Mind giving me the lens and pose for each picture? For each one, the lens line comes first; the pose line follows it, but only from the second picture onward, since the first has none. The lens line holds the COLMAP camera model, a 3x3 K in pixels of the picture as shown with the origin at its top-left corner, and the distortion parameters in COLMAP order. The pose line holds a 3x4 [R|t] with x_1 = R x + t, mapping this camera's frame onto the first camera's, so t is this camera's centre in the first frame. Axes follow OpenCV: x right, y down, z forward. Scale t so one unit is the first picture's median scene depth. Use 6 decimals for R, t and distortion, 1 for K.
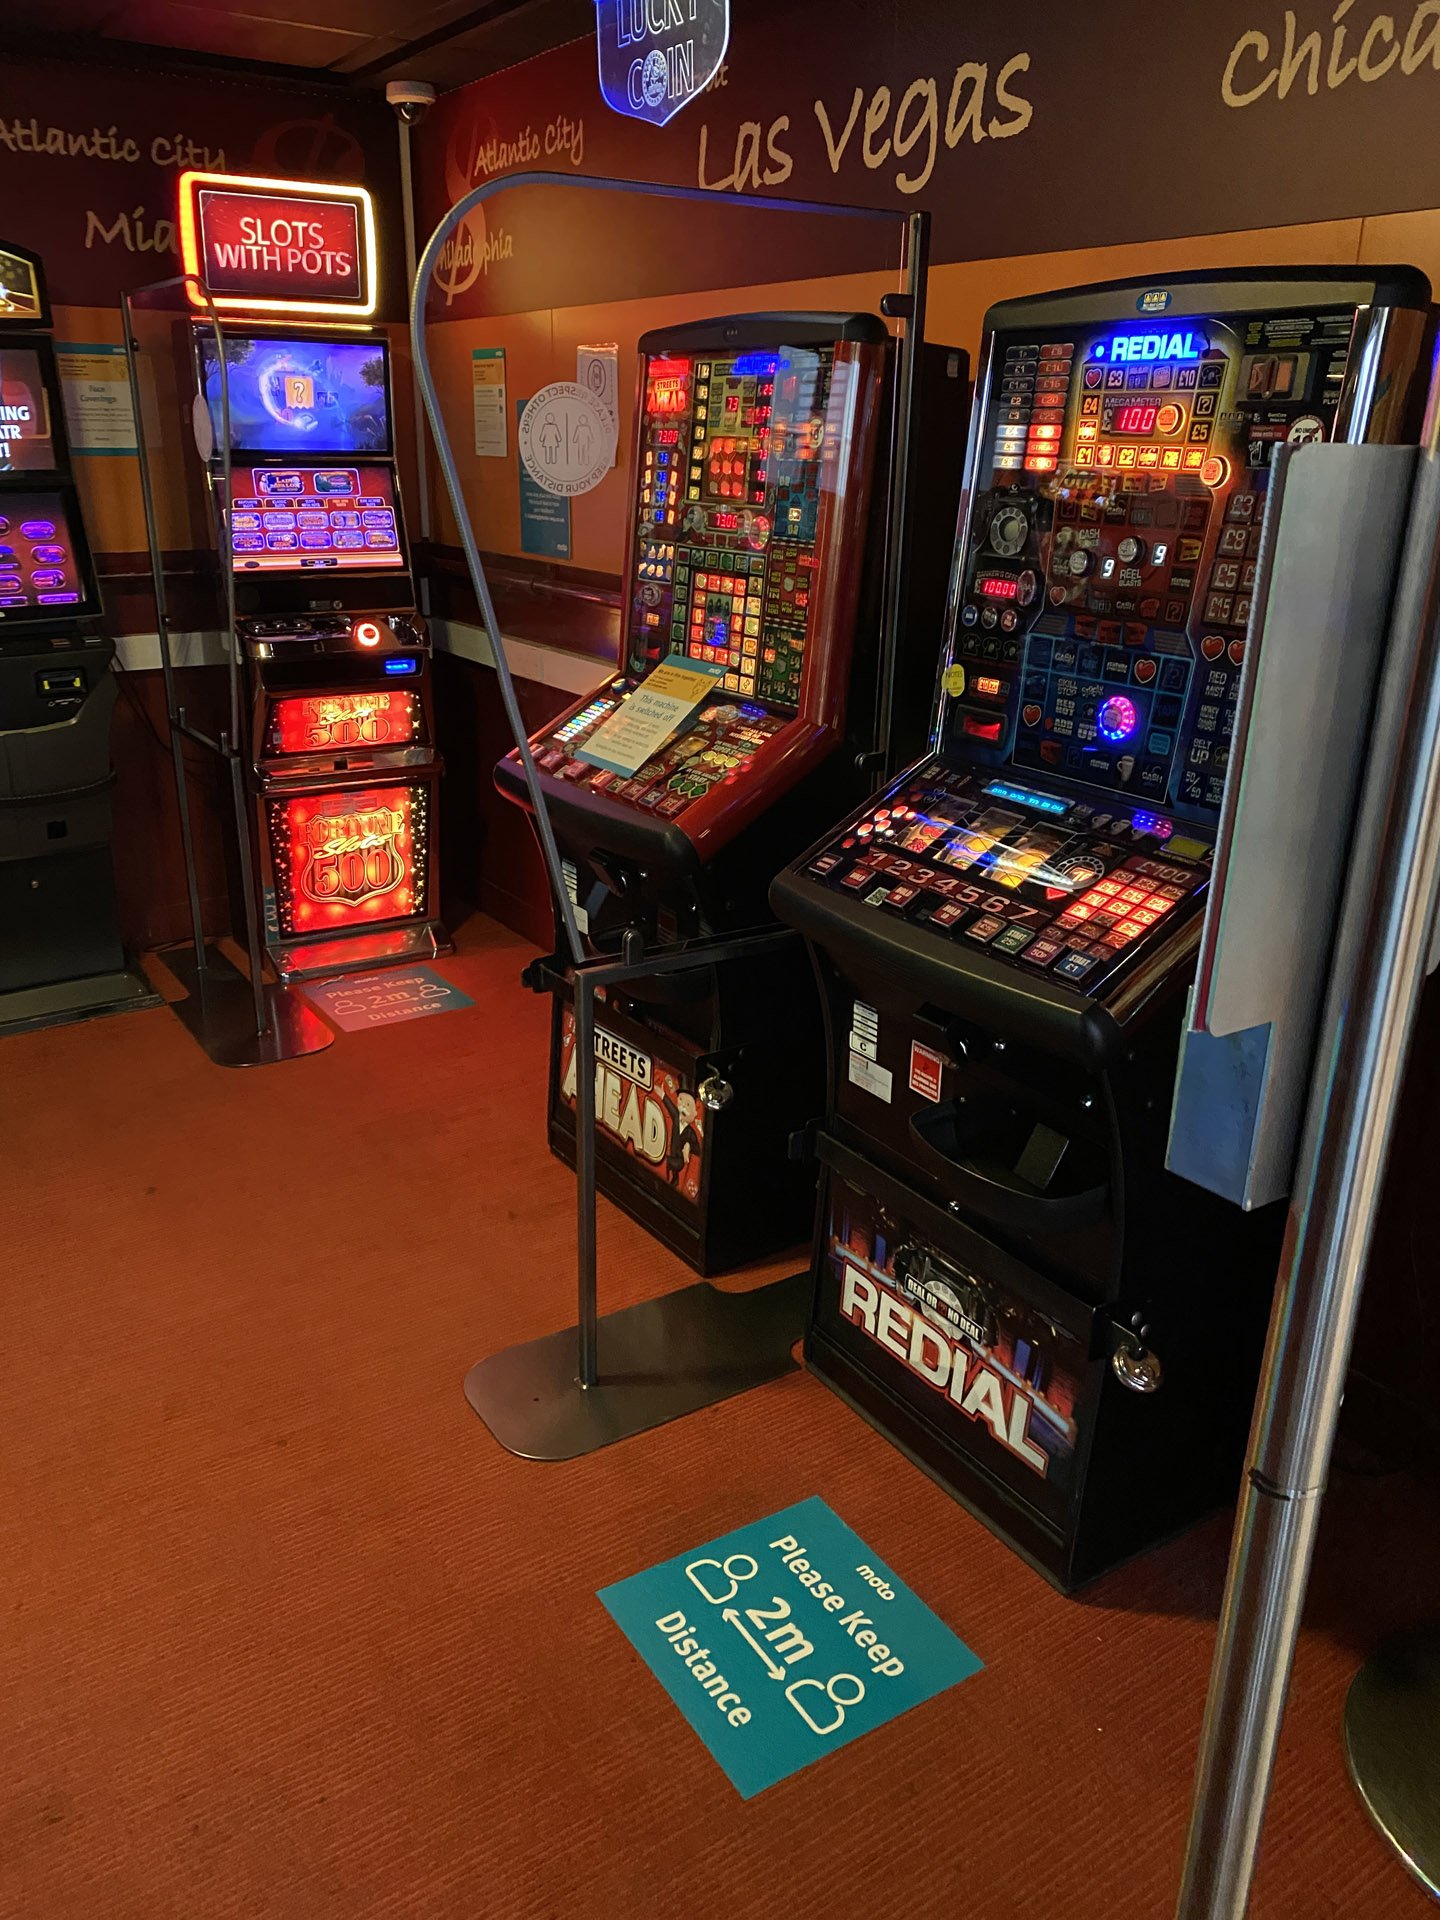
lens RADIAL K [[1460.4, 0, 715.4], [0, 1460.4, 962.4], [0, 0, 1]] dist [0.010324, -0.009432]
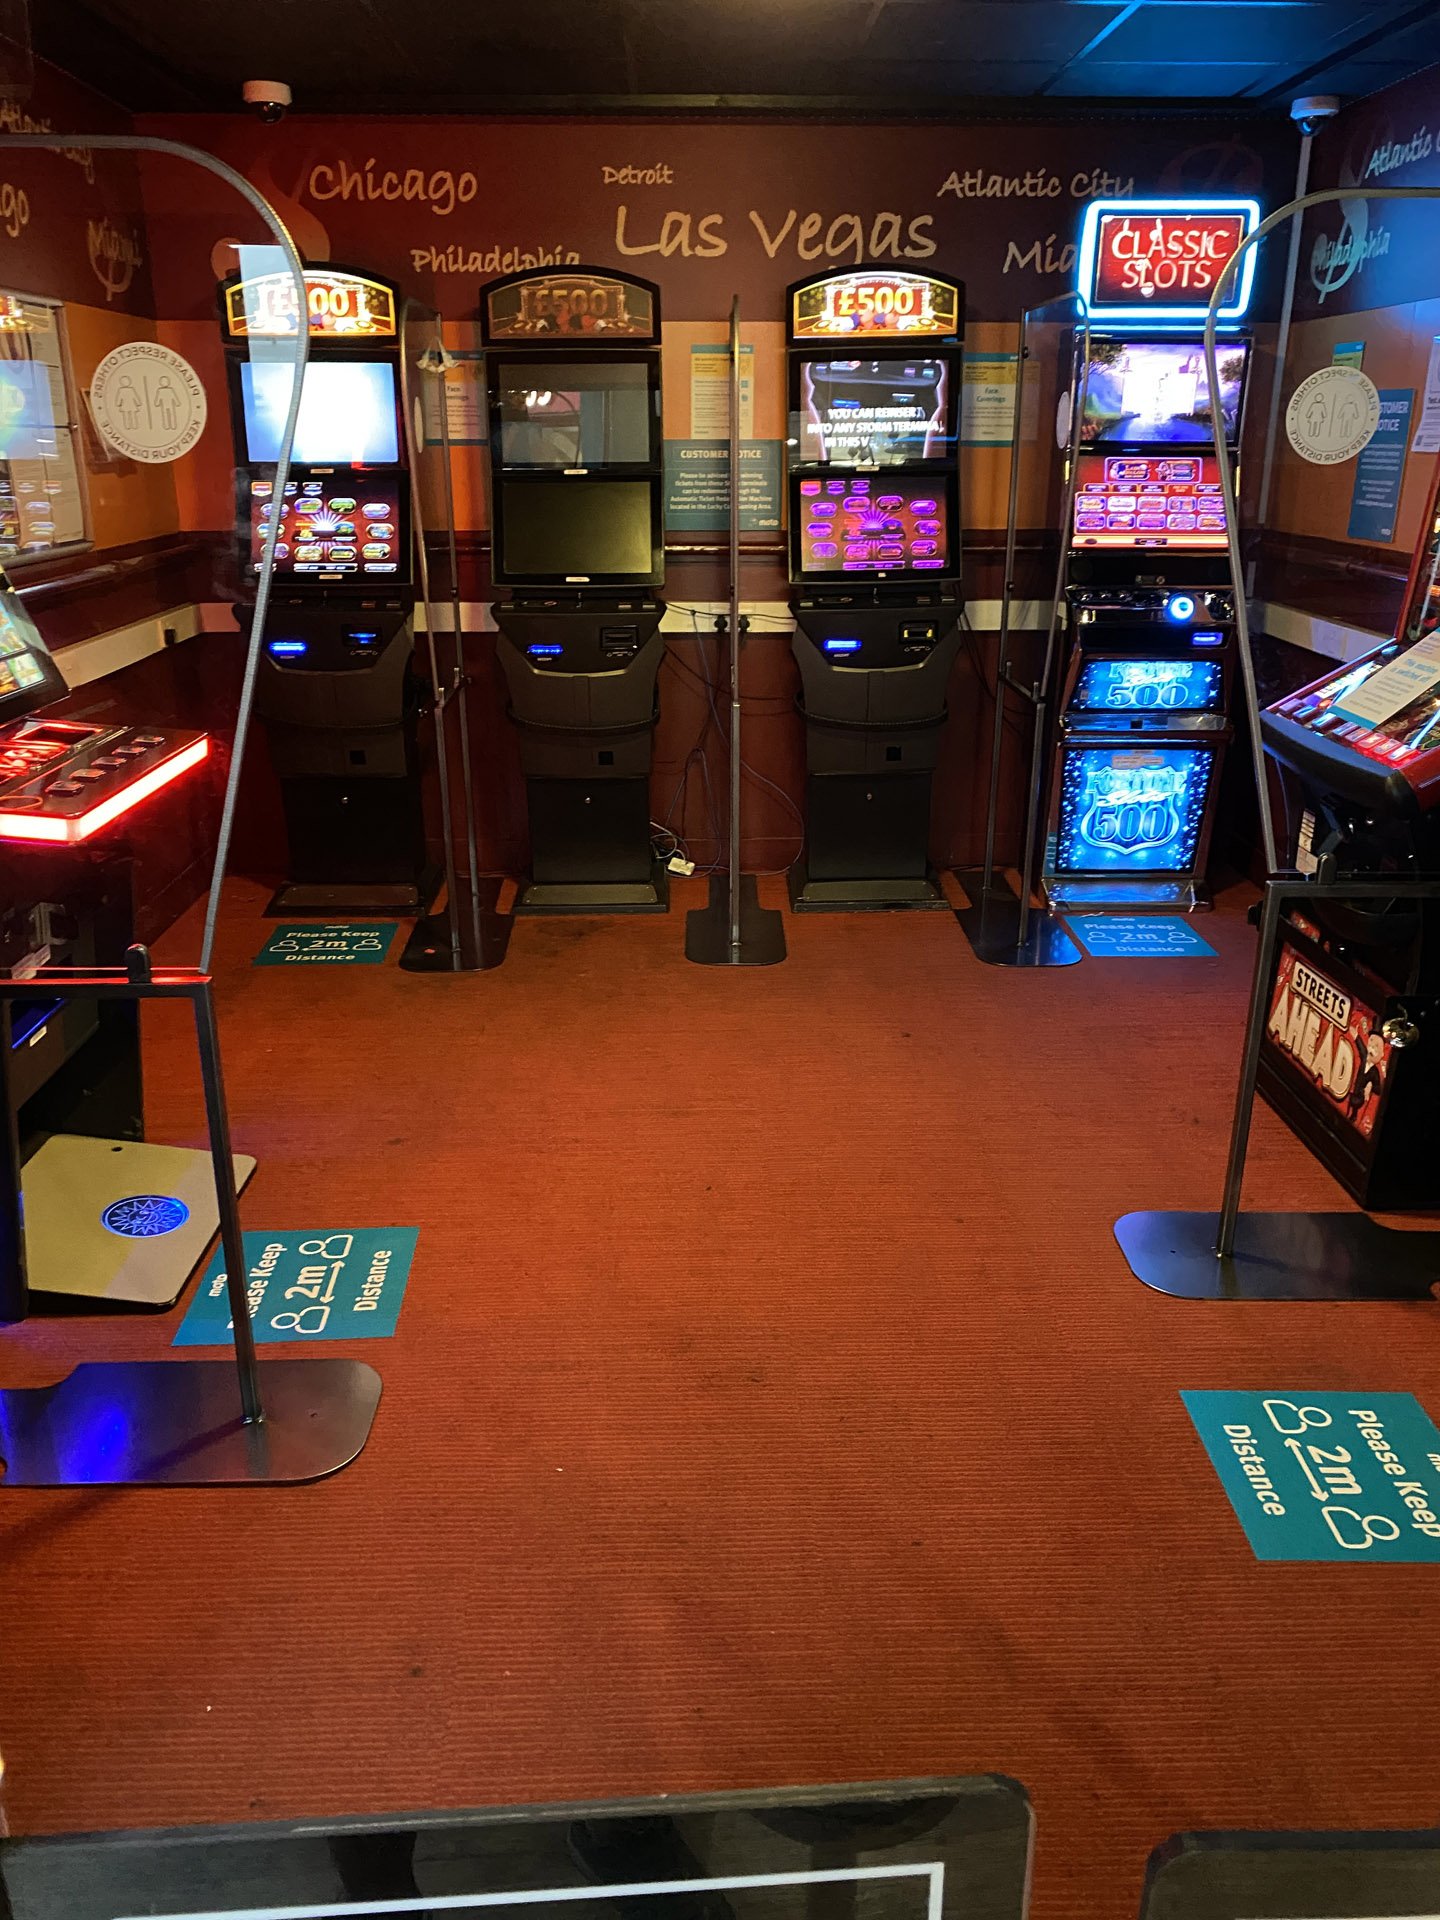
lens RADIAL K [[1460.4, 0, 715.4], [0, 1460.4, 962.4], [0, 0, 1]] dist [0.010324, -0.009432]
pose [[0.844466, 0.171701, -0.507342, 0.074636], [-0.173188, 0.983874, 0.044706, 0.053052], [0.506837, 0.050113, 0.860584, -0.118825]]
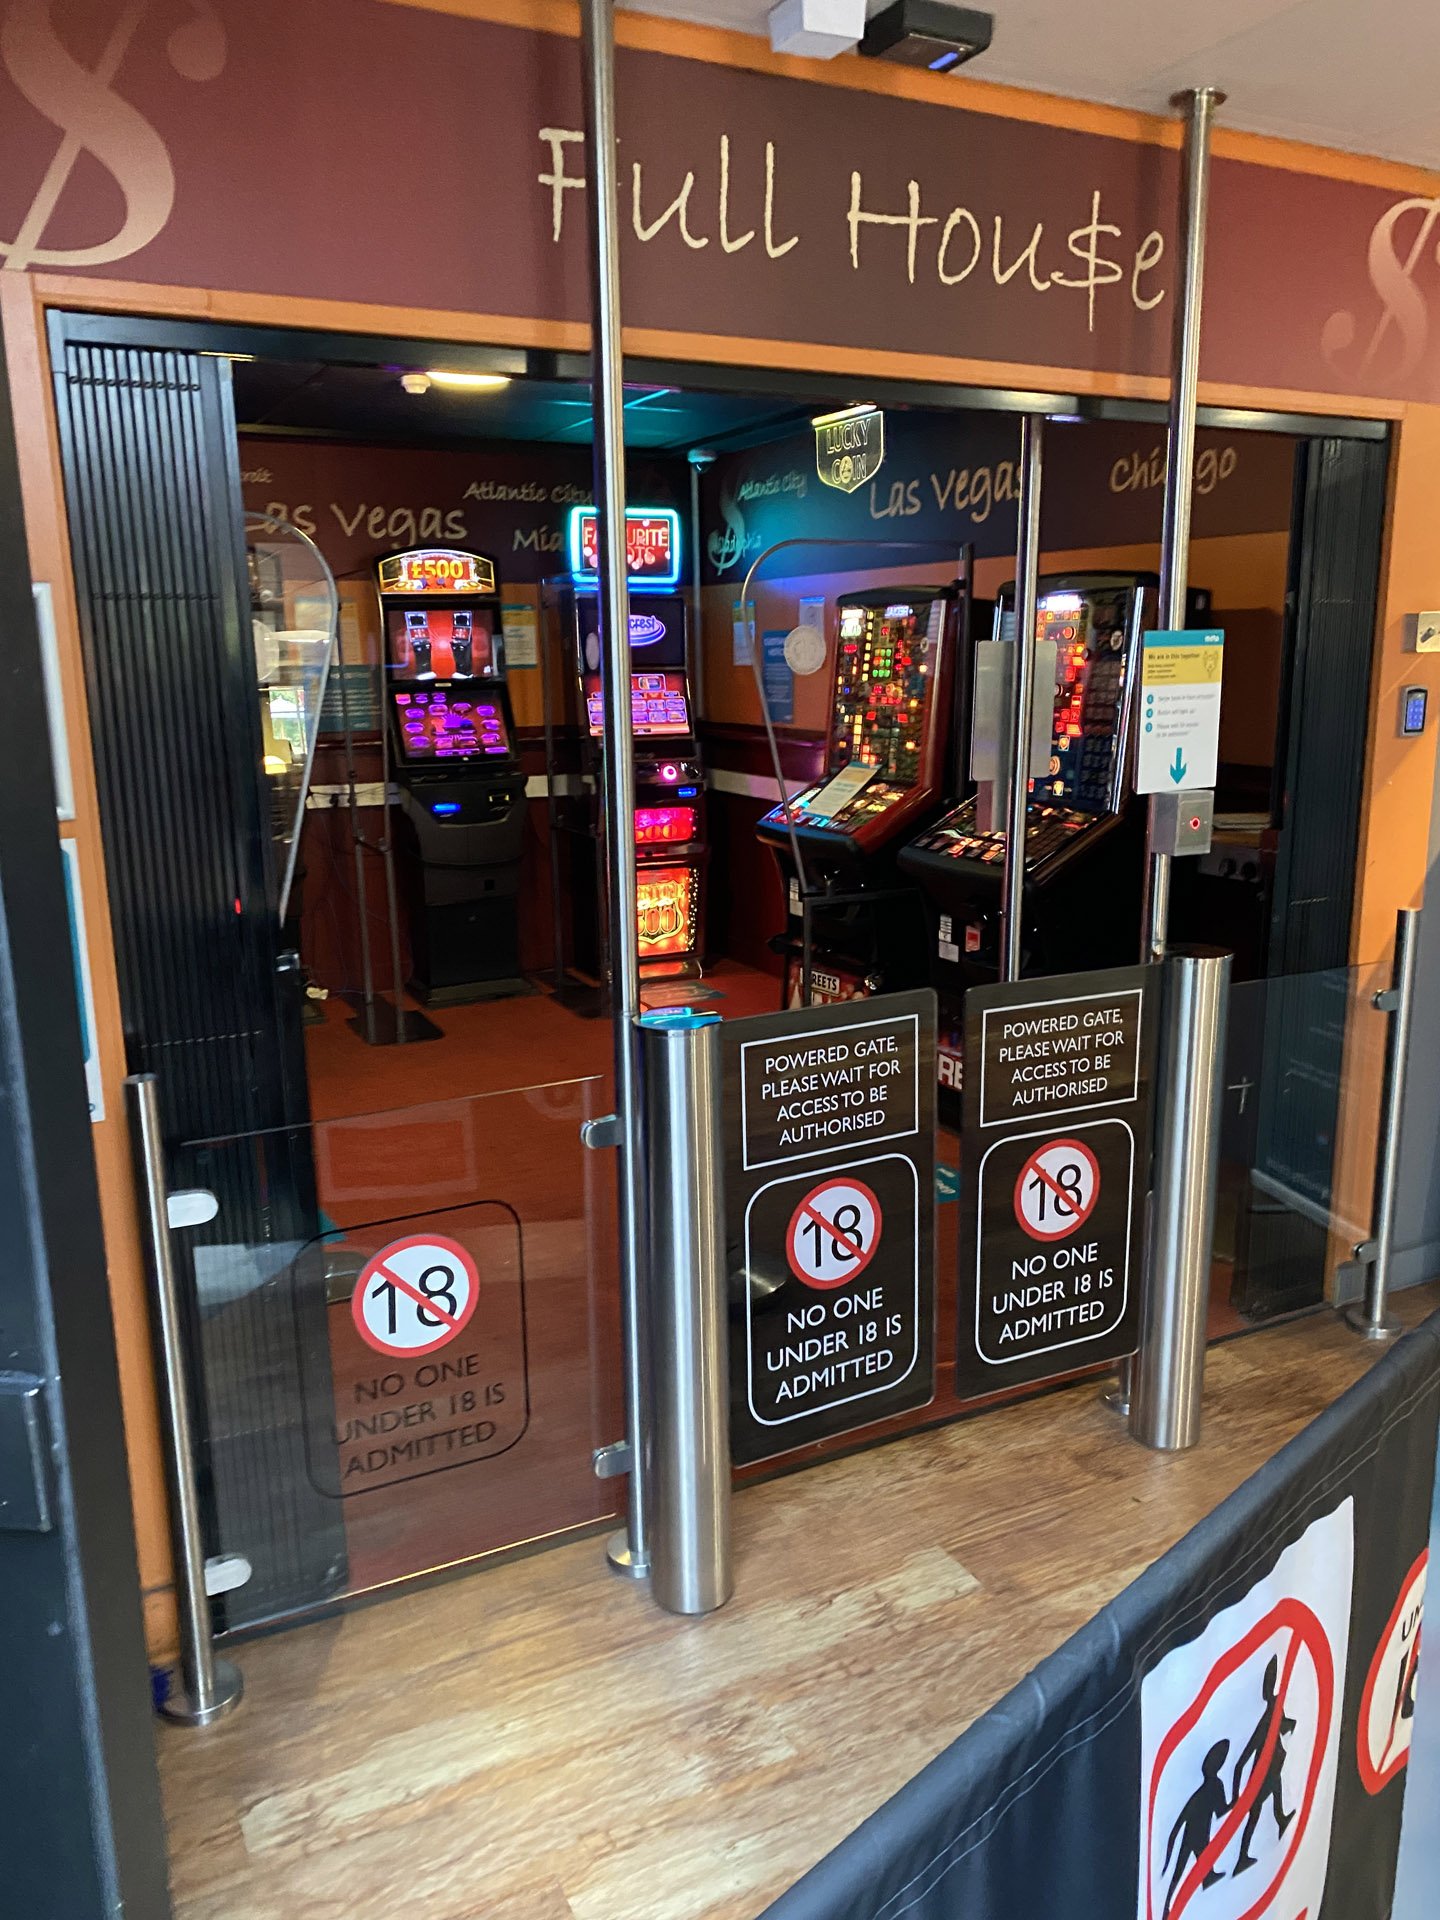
lens RADIAL K [[1430.0, 0, 738.5], [0, 1430.0, 966.8], [0, 0, 1]] dist [0.202417, -0.541928]
pose [[0.993340, 0.000106, -0.115218, 0.027002], [-0.015264, 0.991306, -0.130689, 0.212345], [0.114202, 0.131577, 0.984706, -0.578083]]
